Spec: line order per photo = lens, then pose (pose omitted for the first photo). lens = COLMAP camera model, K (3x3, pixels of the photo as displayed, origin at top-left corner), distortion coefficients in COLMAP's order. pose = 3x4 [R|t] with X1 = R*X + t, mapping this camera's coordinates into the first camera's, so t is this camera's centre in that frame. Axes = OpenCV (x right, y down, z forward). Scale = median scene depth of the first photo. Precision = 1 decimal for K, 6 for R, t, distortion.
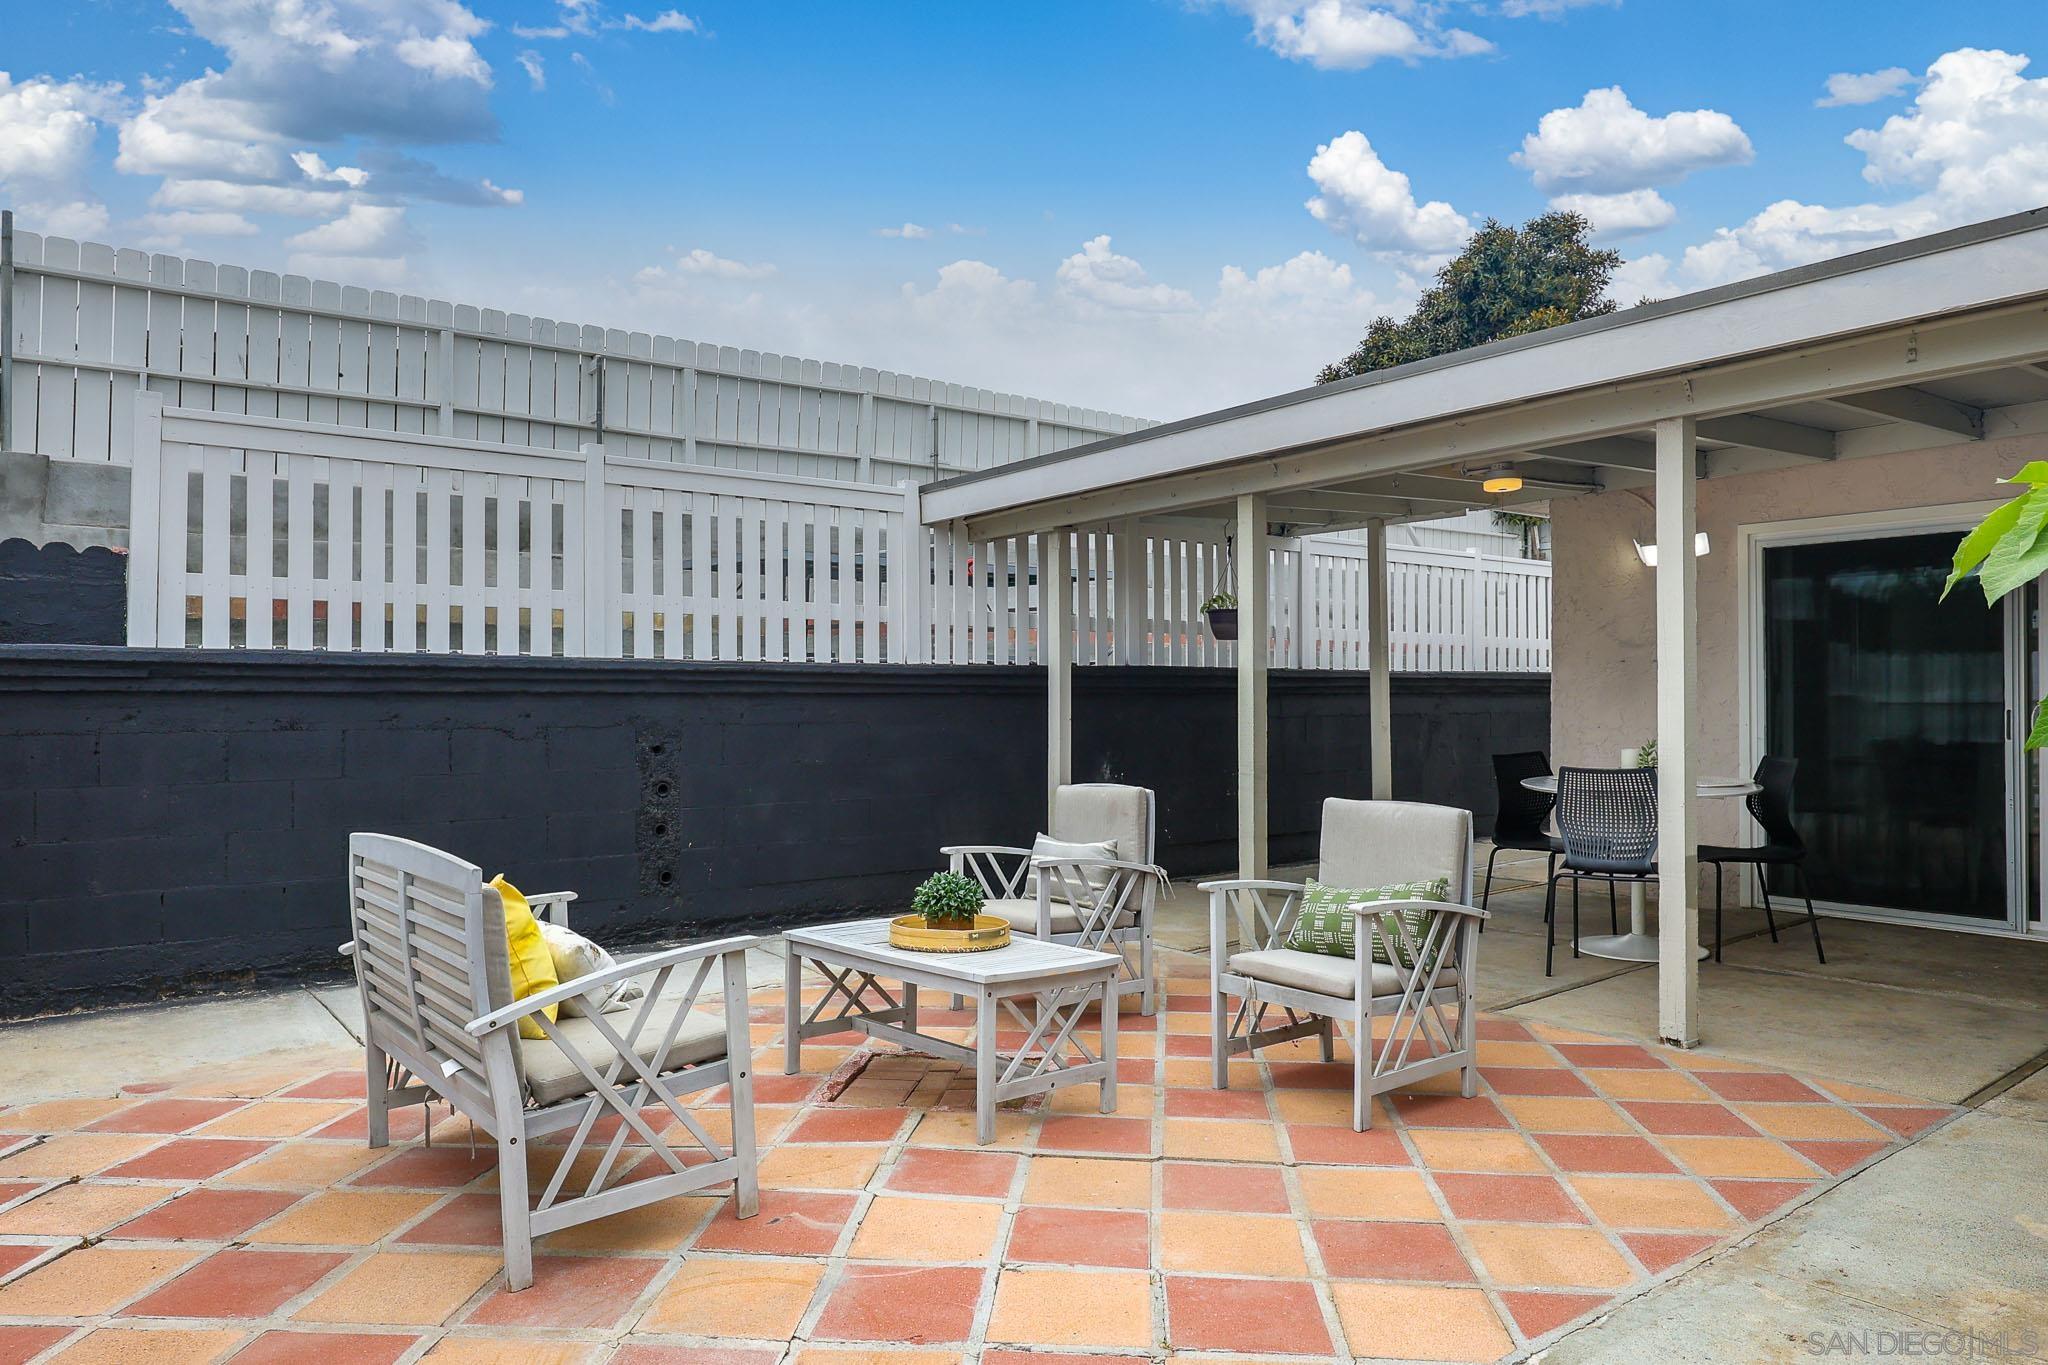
lens RADIAL K [[1330.7, 0, 1031.5], [0, 1330.7, 694.2], [0, 0, 1]] dist [-0.005444, -0.000712]
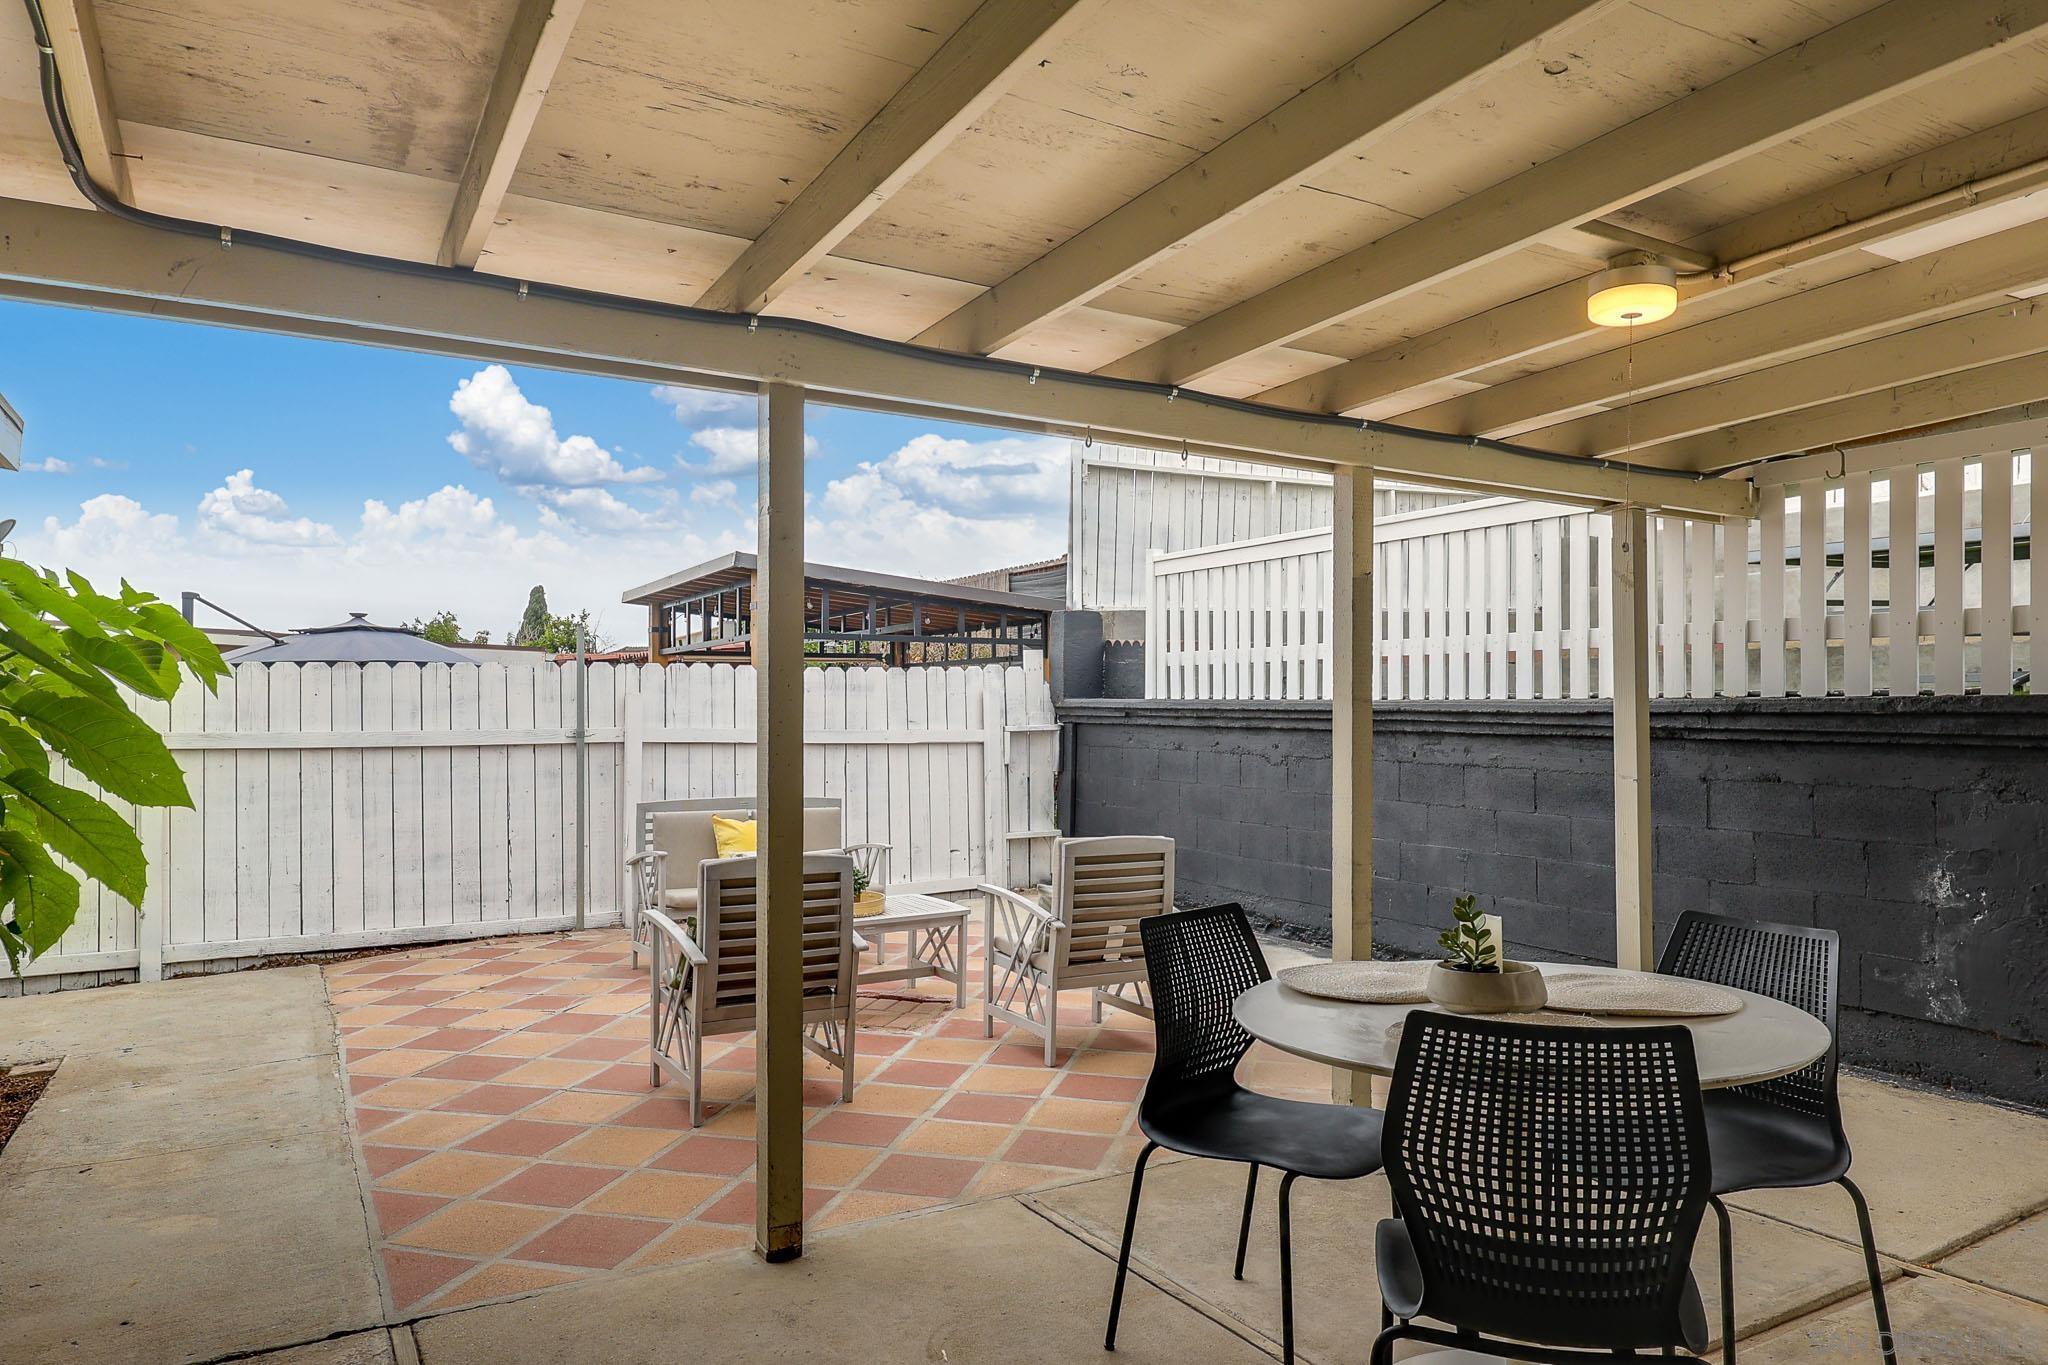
lens RADIAL K [[1330.7, 0, 1031.5], [0, 1330.7, 694.2], [0, 0, 1]] dist [-0.005444, -0.000712]
pose [[-0.149573, -0.011306, -0.988686, 1.343725], [0.018744, 0.999723, -0.014268, -0.025854], [0.988573, -0.020666, -0.149320, 1.417013]]
